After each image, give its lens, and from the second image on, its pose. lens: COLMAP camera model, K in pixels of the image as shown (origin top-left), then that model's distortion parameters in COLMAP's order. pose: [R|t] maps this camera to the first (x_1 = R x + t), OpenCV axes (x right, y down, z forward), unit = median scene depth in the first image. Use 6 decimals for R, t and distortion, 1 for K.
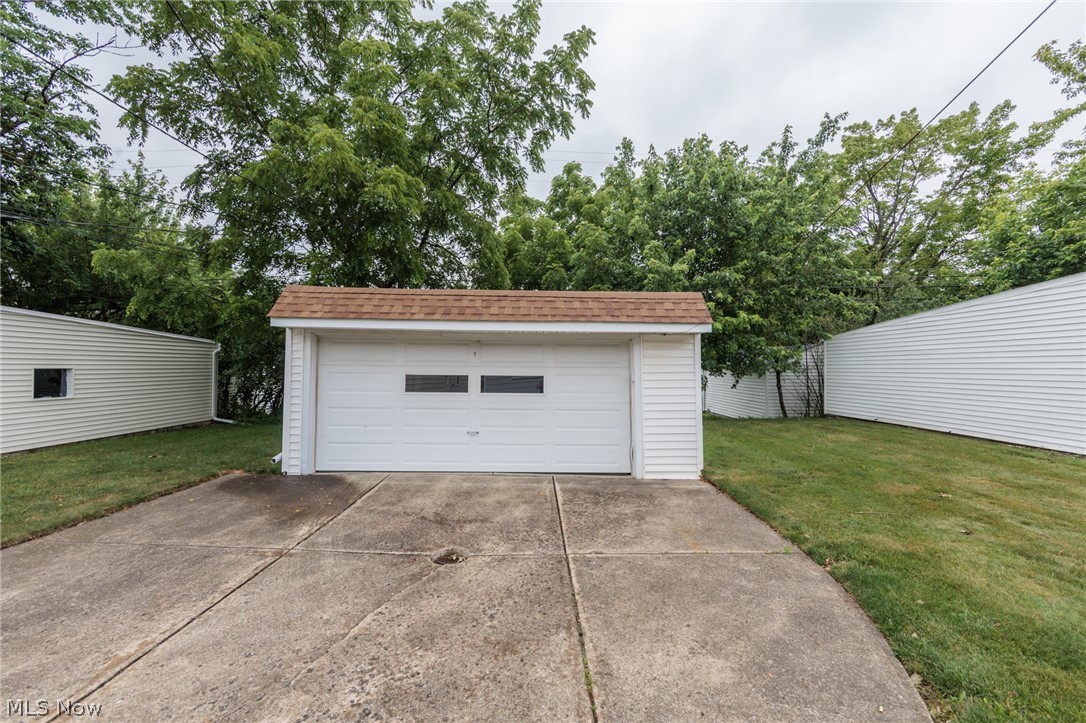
lens RADIAL K [[427.0, 0, 544.8], [0, 427.0, 365.4], [0, 0, 1]] dist [-0.007158, 0.000251]
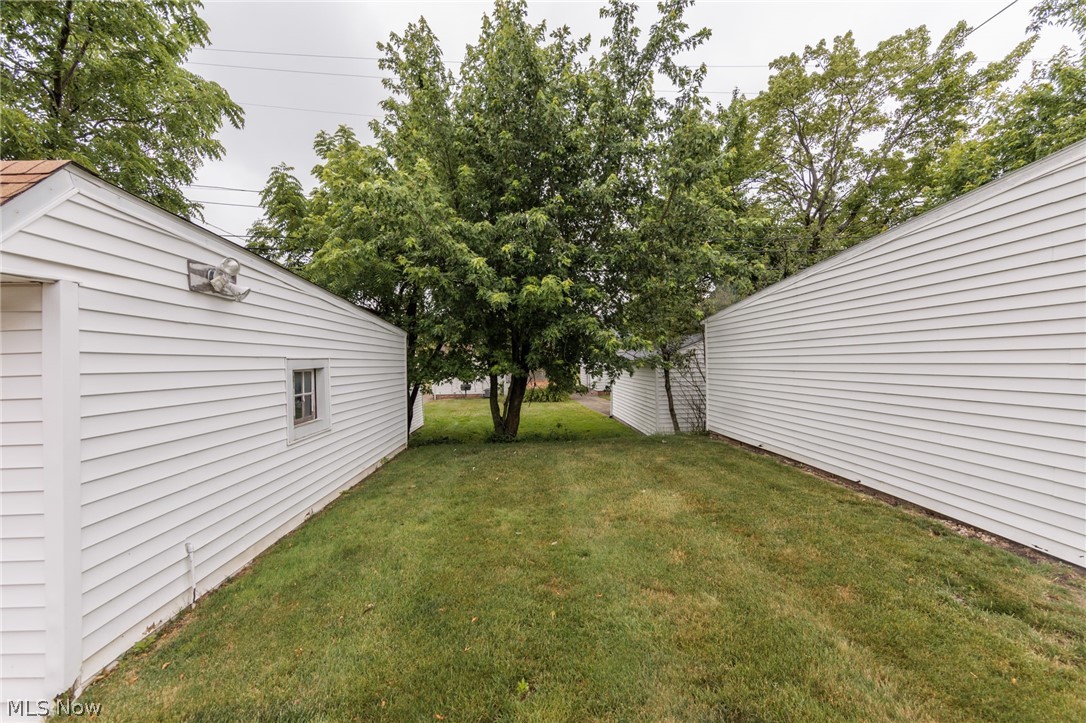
lens RADIAL K [[427.0, 0, 544.1], [0, 427.0, 360.0], [0, 0, 1]] dist [-0.007158, 0.000251]
pose [[0.999013, -0.008639, 0.043563, 0.262643], [0.008747, 0.999959, -0.002282, 0.001734], [-0.043541, 0.002661, 0.999048, 0.236379]]
